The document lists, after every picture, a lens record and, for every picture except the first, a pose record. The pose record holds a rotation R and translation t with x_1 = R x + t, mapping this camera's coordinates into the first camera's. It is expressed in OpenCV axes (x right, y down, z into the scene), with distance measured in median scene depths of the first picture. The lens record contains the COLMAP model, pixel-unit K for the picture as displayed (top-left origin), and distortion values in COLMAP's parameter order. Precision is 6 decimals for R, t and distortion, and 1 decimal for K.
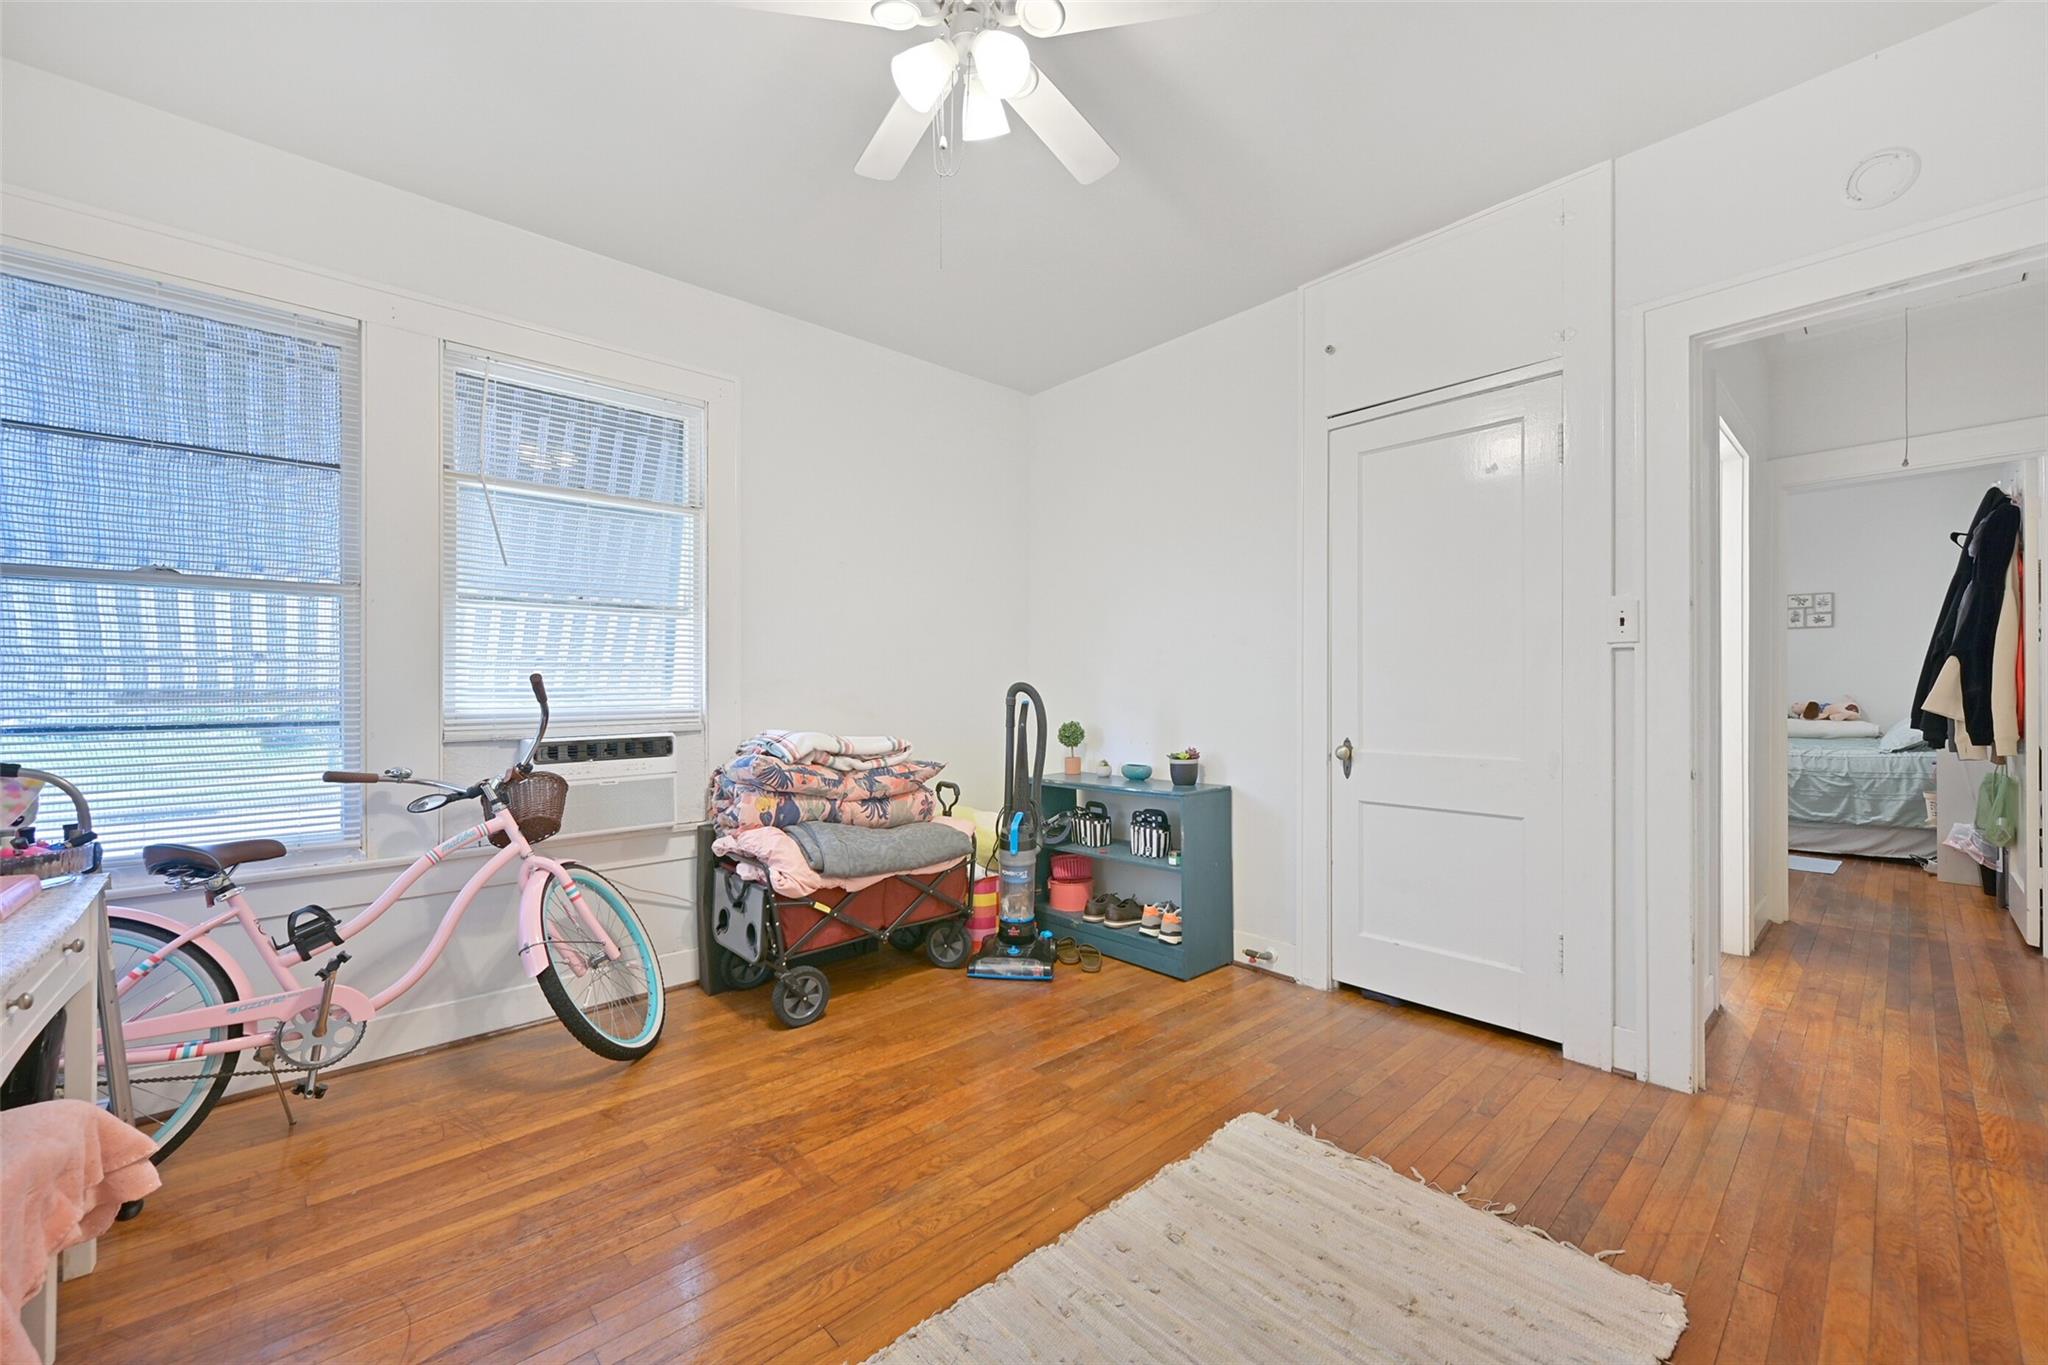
lens RADIAL K [[806.4, 0, 1031.6], [0, 806.4, 685.5], [0, 0, 1]] dist [0.008399, 0.000155]
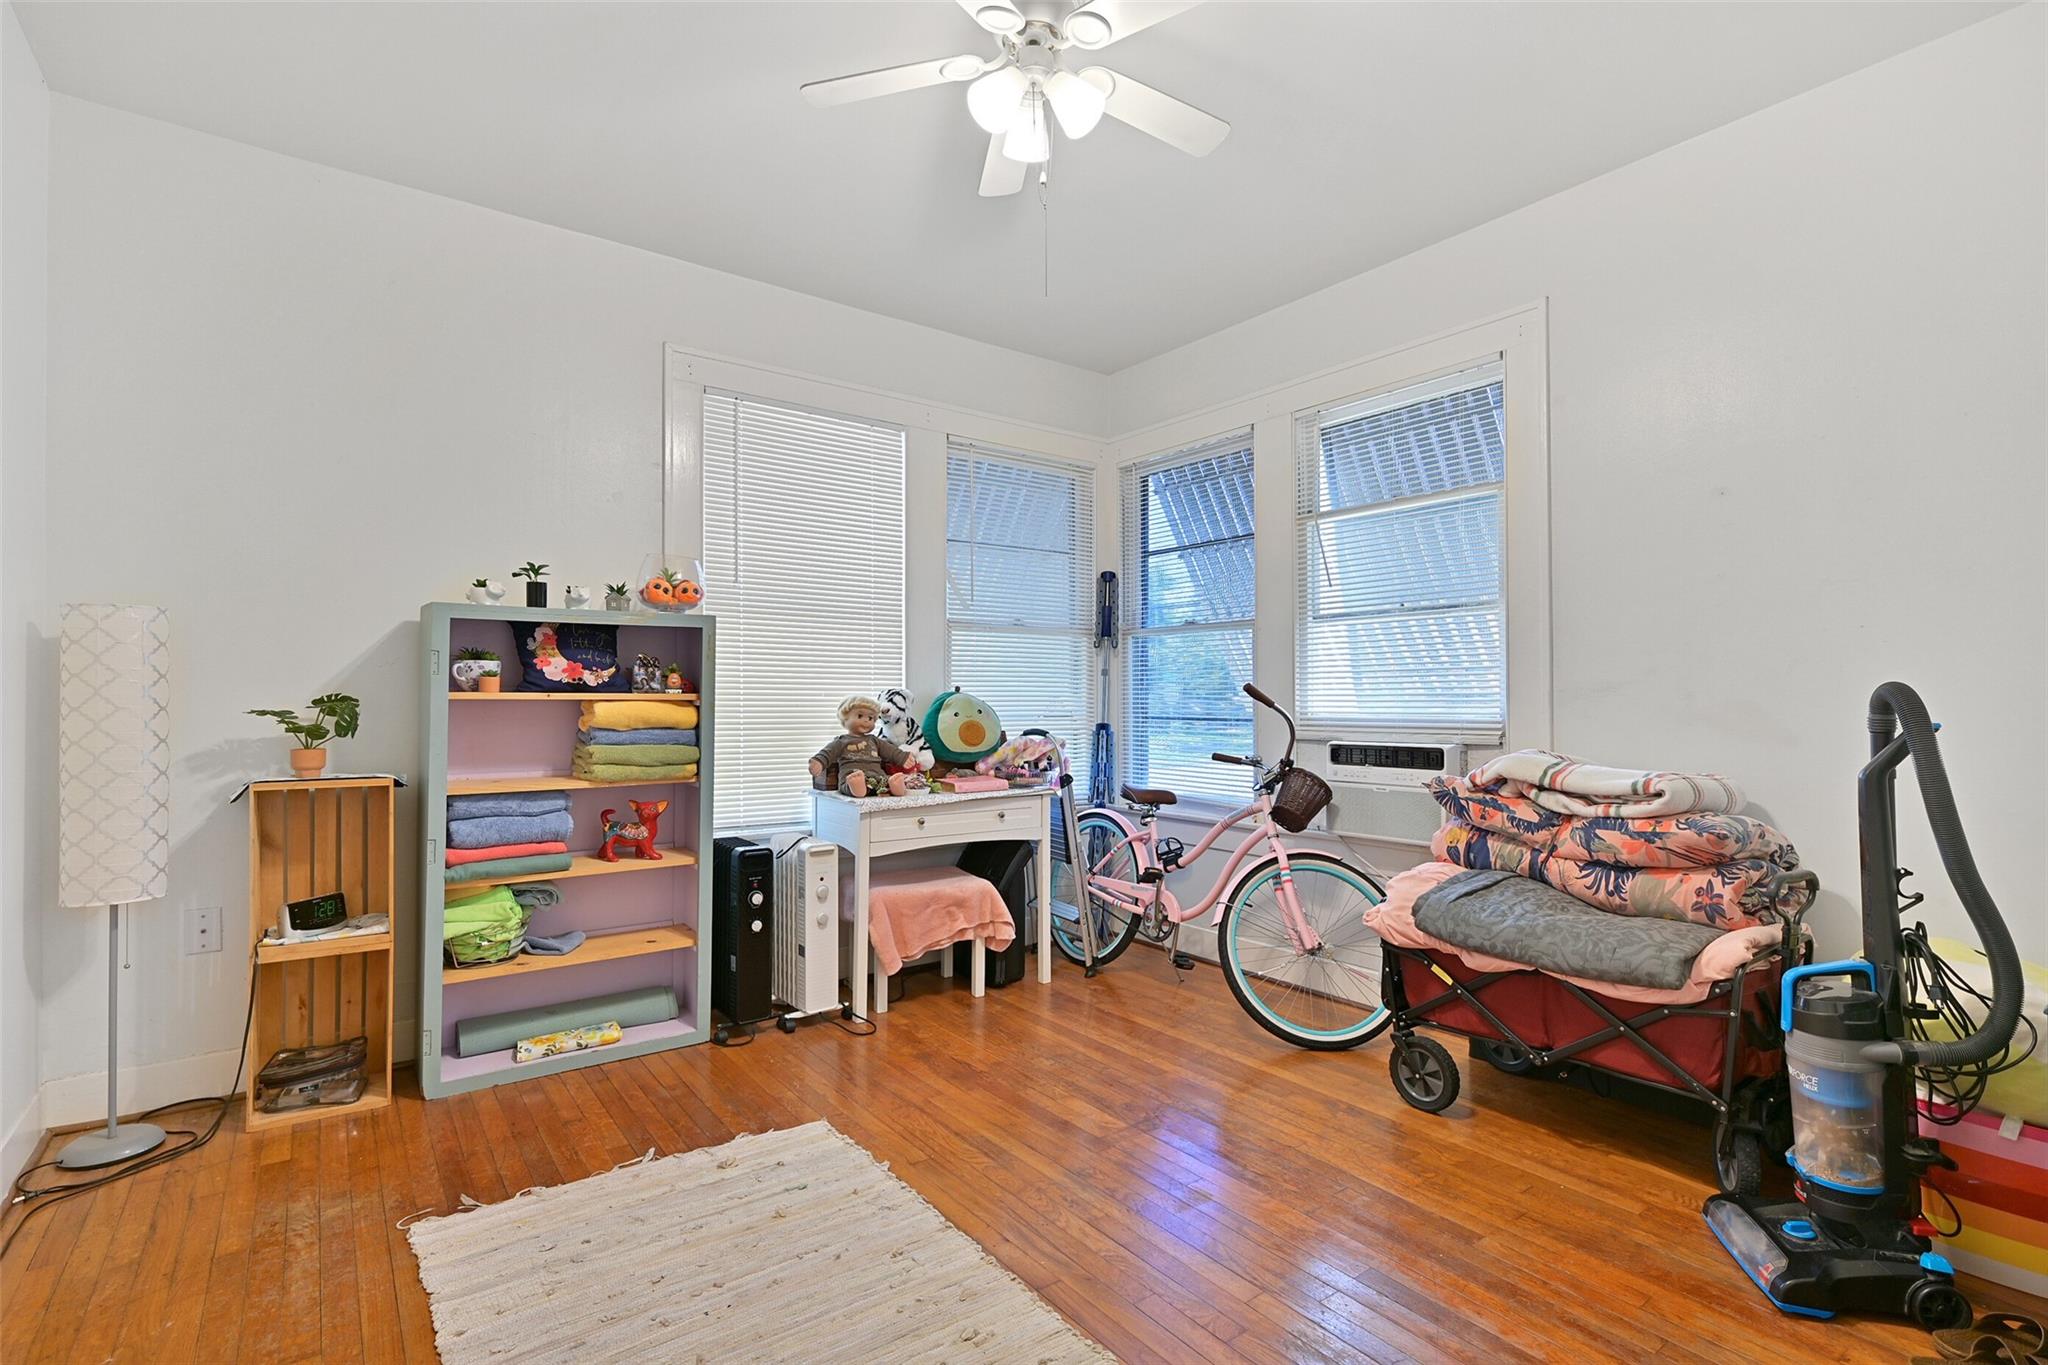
lens RADIAL K [[956.4, 0, 1029.7], [0, 956.4, 685.0], [0, 0, 1]] dist [-0.003472, -0.000185]
pose [[-0.095433, -0.009268, -0.995393, 0.648335], [0.005596, 0.999936, -0.009847, 0.000228], [0.995420, -0.006510, -0.095375, 0.634787]]
